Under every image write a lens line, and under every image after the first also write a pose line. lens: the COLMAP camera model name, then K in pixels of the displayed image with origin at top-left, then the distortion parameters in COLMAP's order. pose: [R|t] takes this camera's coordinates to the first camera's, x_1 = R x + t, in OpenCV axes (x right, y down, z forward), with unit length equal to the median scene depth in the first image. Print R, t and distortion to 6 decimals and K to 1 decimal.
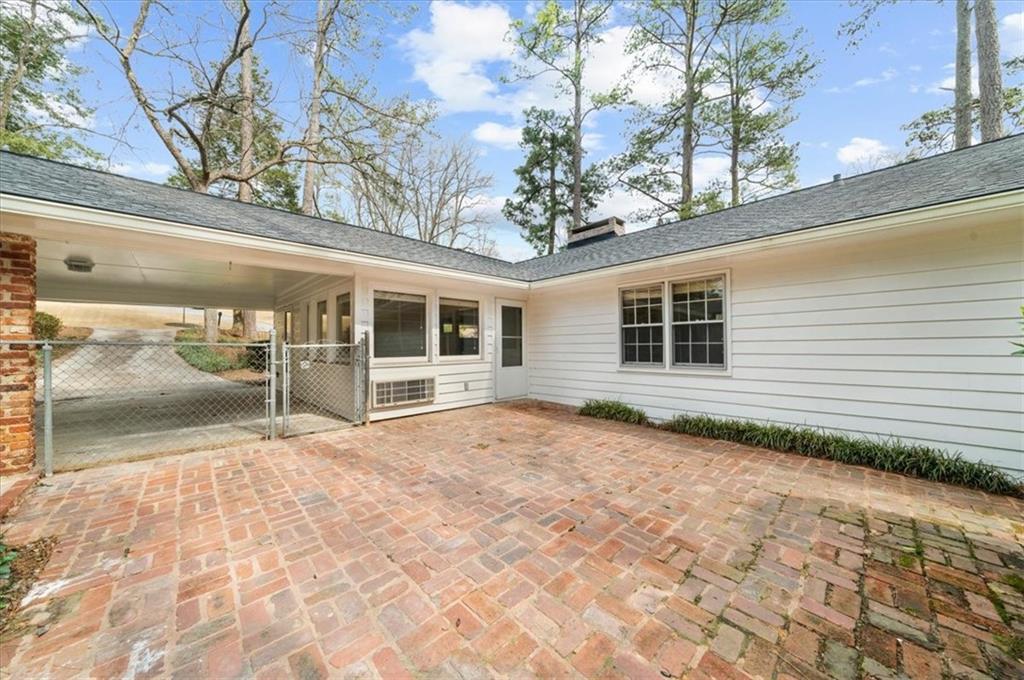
lens RADIAL K [[351.6, 0, 512.0], [0, 351.6, 340.0], [0, 0, 1]] dist [-0.000476, -0.000059]
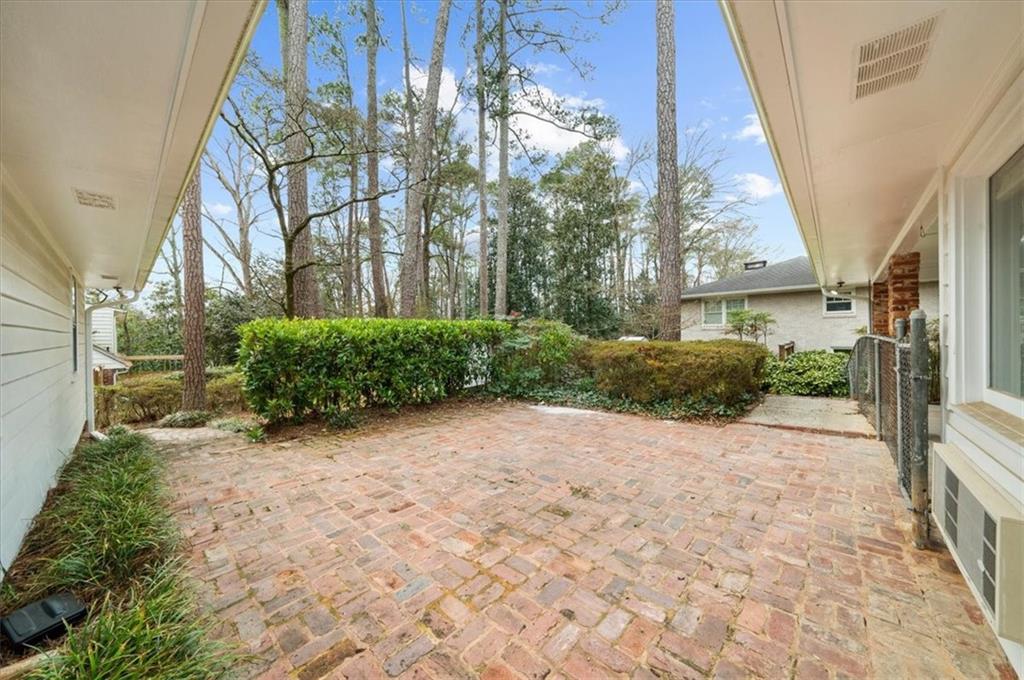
lens RADIAL K [[351.6, 0, 512.0], [0, 351.6, 340.0], [0, 0, 1]] dist [-0.000476, -0.000059]
pose [[-0.997239, 0.021073, -0.071205, 0.115203], [0.021643, 0.999740, -0.007241, 0.000699], [0.071034, -0.008762, -0.997435, 2.071369]]
